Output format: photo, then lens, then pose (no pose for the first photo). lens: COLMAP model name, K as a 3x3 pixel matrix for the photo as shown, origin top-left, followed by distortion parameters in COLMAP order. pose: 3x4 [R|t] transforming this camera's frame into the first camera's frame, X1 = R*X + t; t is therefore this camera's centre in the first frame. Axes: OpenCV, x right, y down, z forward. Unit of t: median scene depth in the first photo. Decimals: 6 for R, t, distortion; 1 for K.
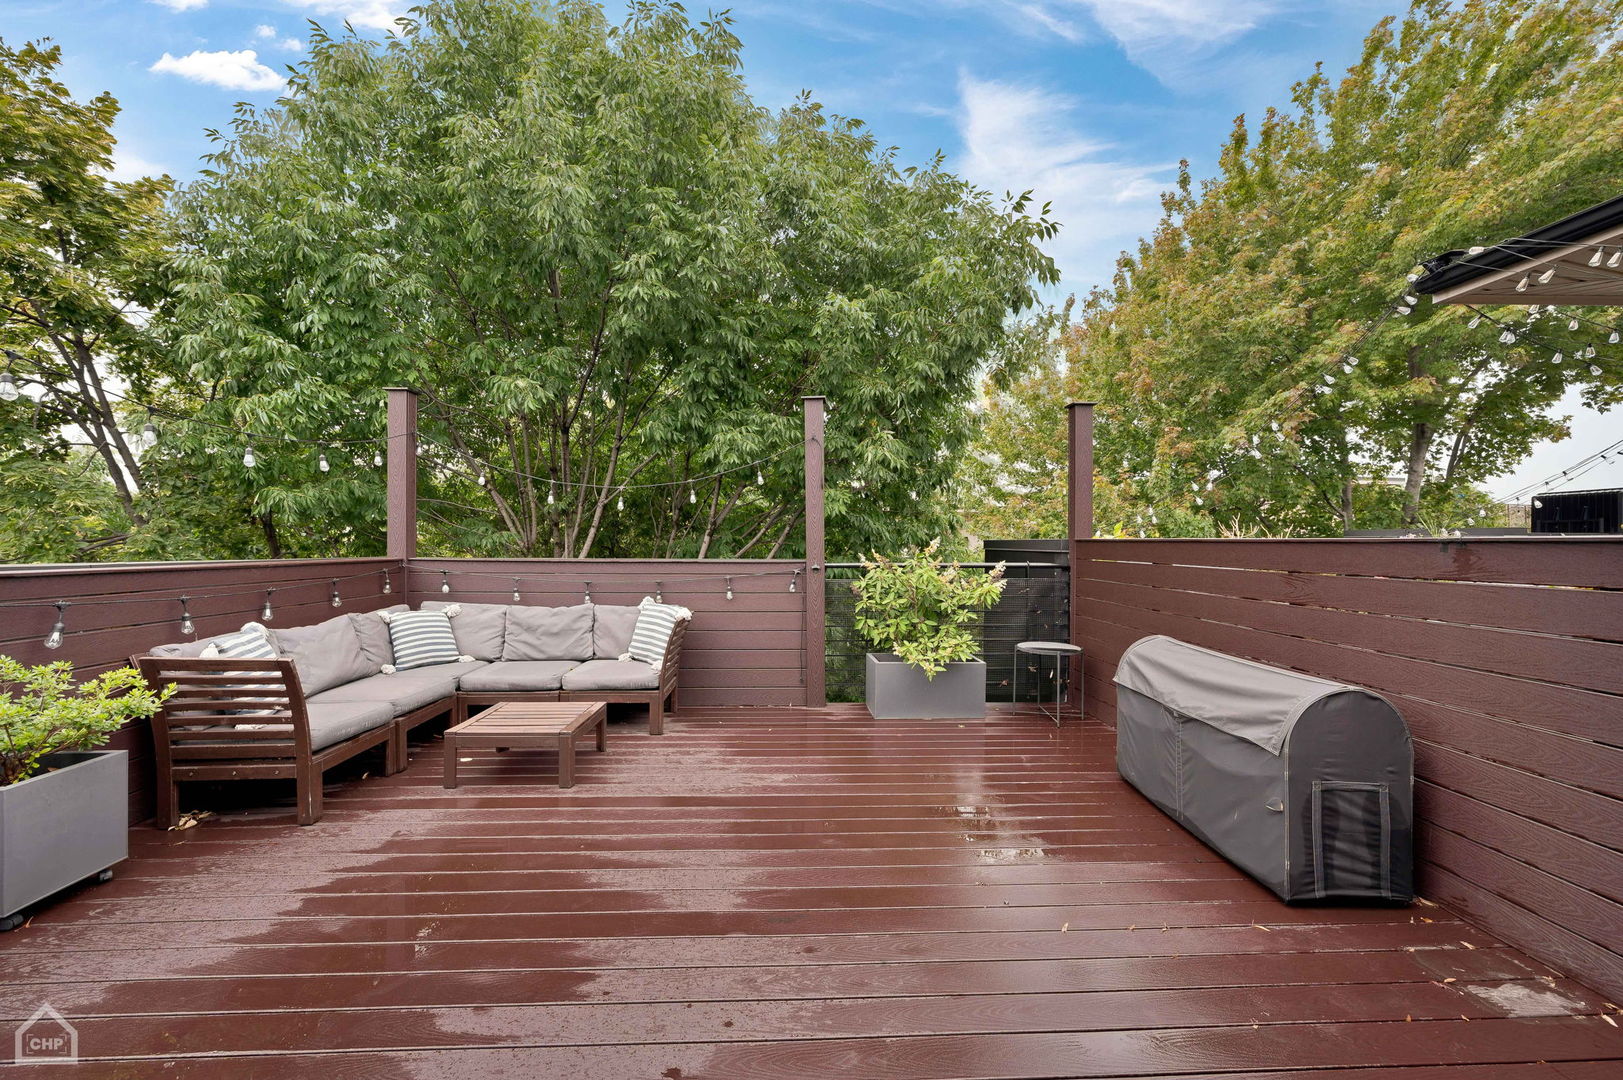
lens RADIAL K [[671.1, 0, 812.3], [0, 671.1, 541.4], [0, 0, 1]] dist [-0.000712, 0.001002]
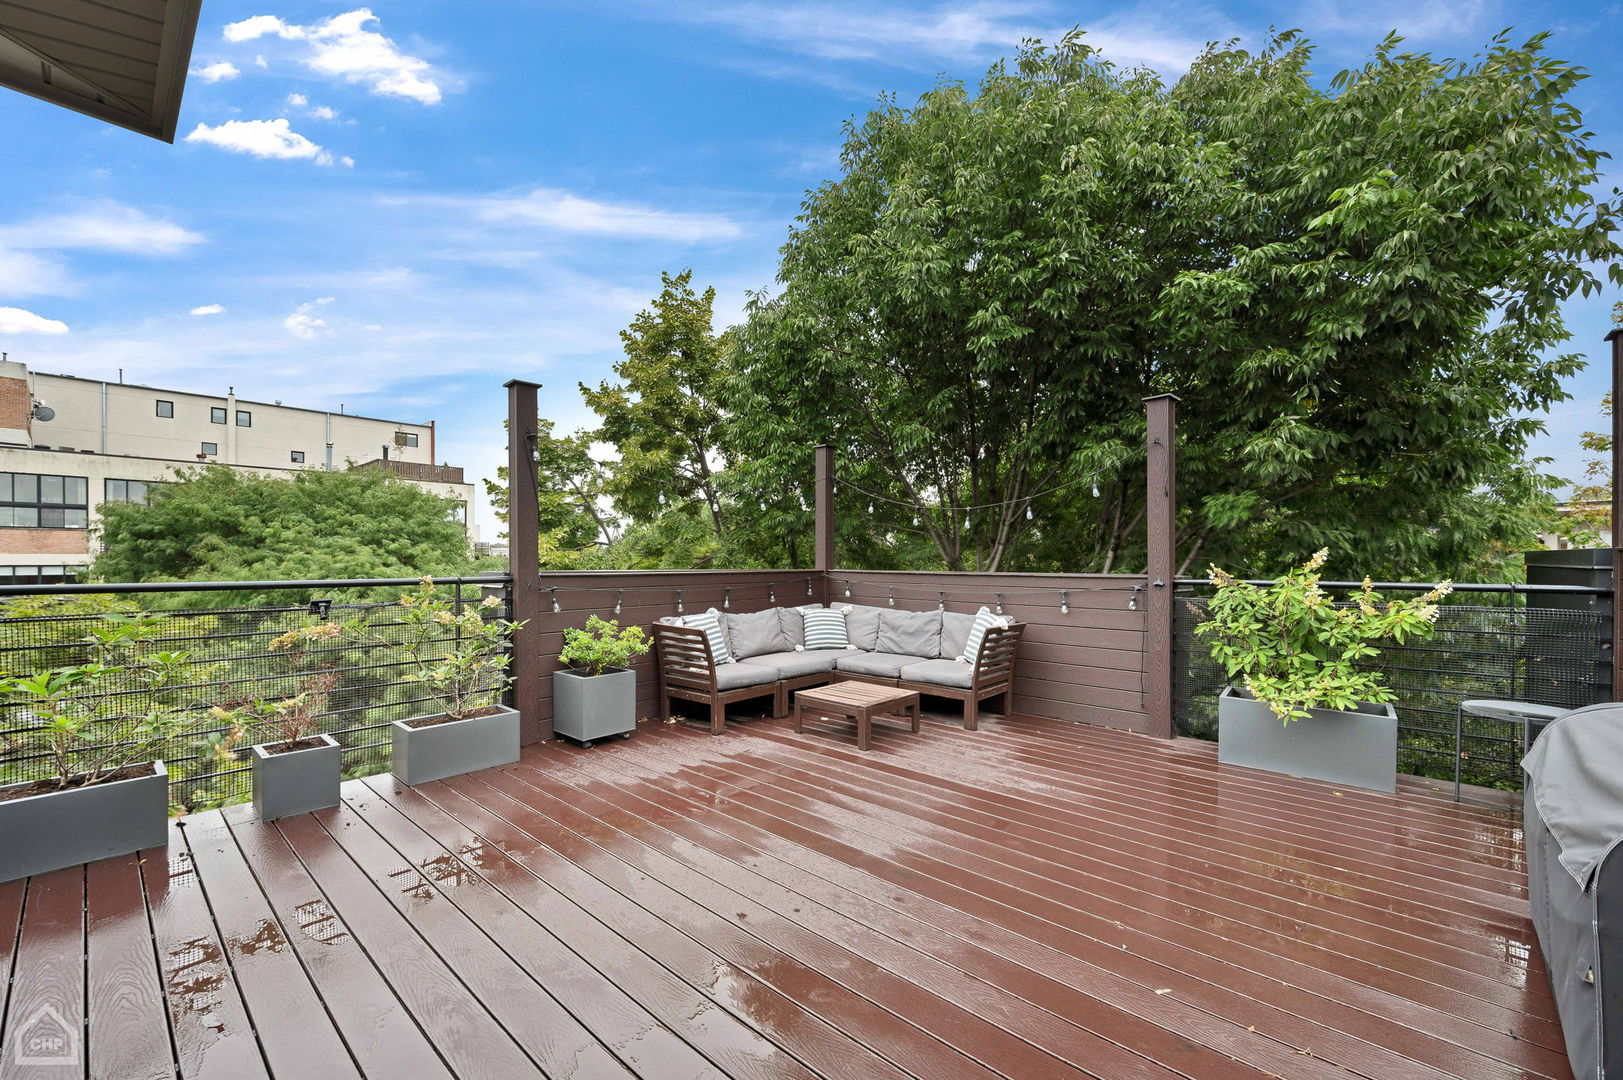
lens RADIAL K [[671.1, 0, 807.4], [0, 671.1, 554.3], [0, 0, 1]] dist [-0.000712, 0.001002]
pose [[0.699810, -0.008590, -0.714277, 0.403586], [0.004227, 0.999960, -0.007885, 0.005232], [0.714316, 0.002499, 0.699819, 0.030543]]
